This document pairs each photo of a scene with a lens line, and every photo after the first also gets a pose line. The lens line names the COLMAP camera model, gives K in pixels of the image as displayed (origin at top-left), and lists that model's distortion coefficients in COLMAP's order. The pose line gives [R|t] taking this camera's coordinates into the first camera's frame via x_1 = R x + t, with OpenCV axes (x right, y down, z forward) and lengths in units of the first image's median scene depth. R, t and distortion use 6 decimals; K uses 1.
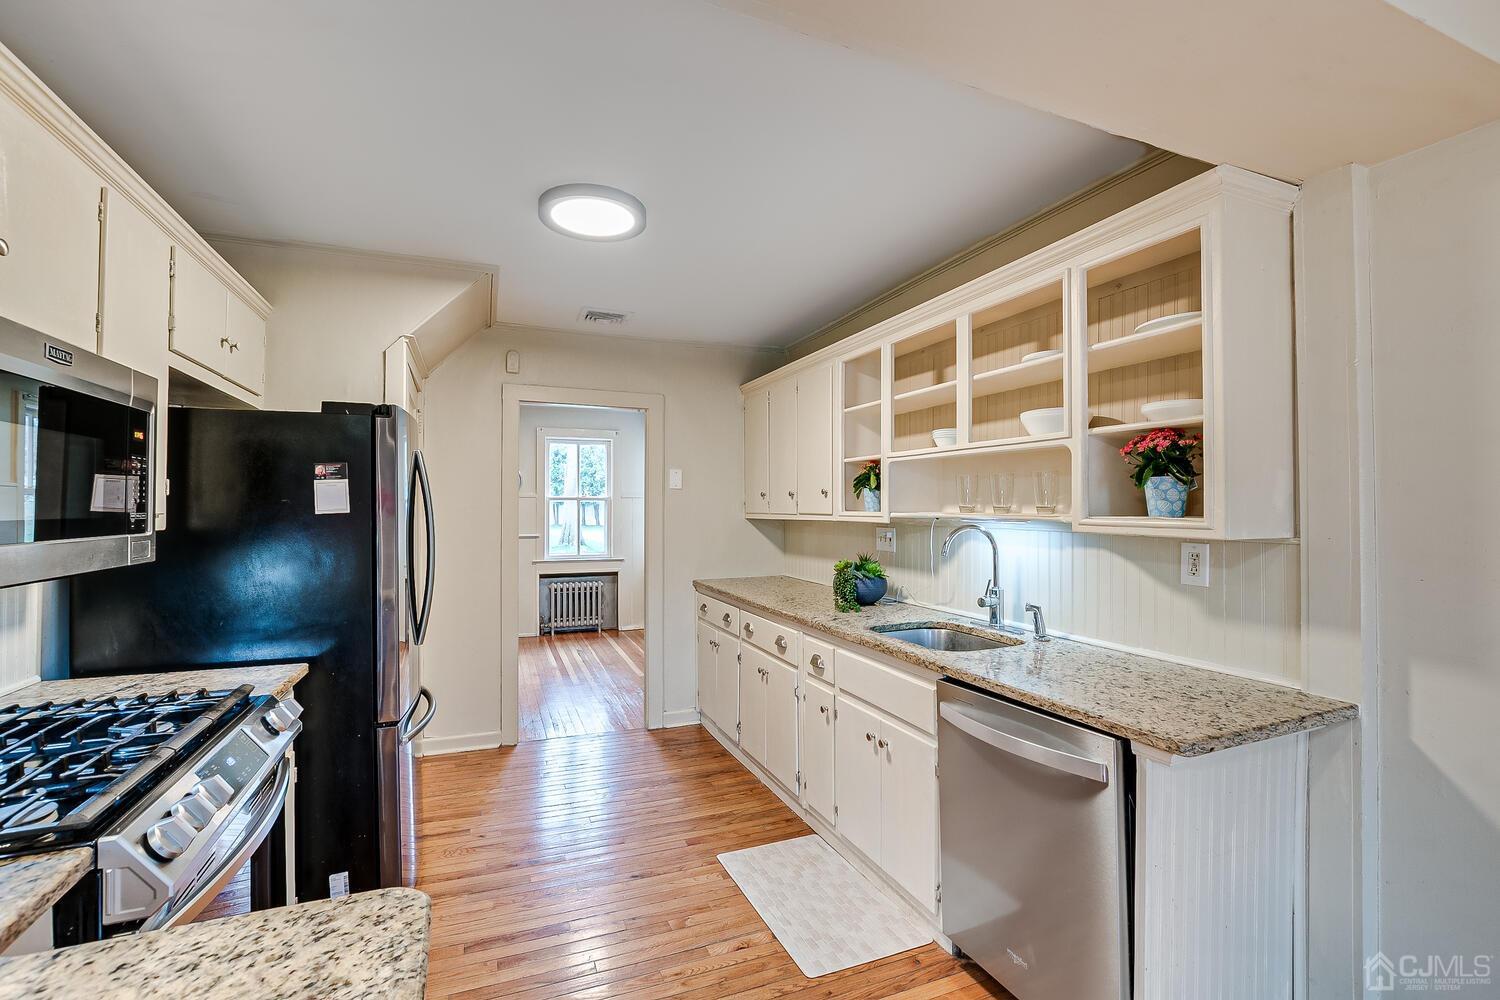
lens RADIAL K [[663.6, 0, 746.2], [0, 663.6, 499.1], [0, 0, 1]] dist [0.000185, 0.000016]
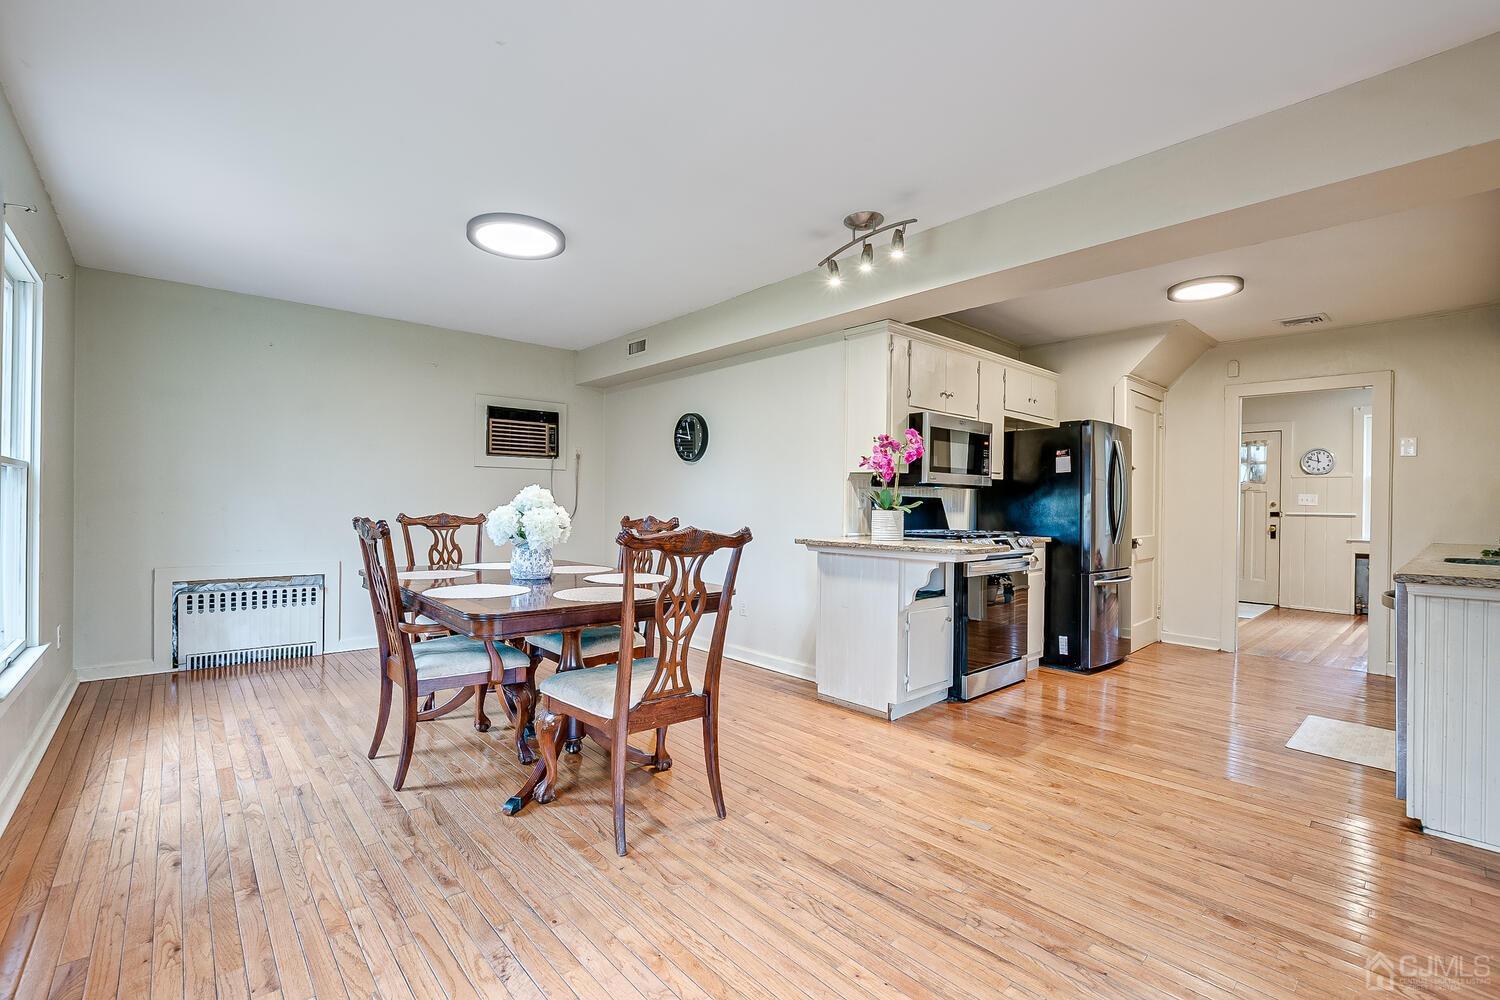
lens RADIAL K [[653.3, 0, 736.6], [0, 653.3, 499.9], [0, 0, 1]] dist [-0.017319, 0.000325]
pose [[0.323103, 0.005184, -0.946350, 1.051555], [-0.000750, 0.999986, 0.005221, 0.100955], [0.946364, -0.000977, 0.323102, -0.709411]]
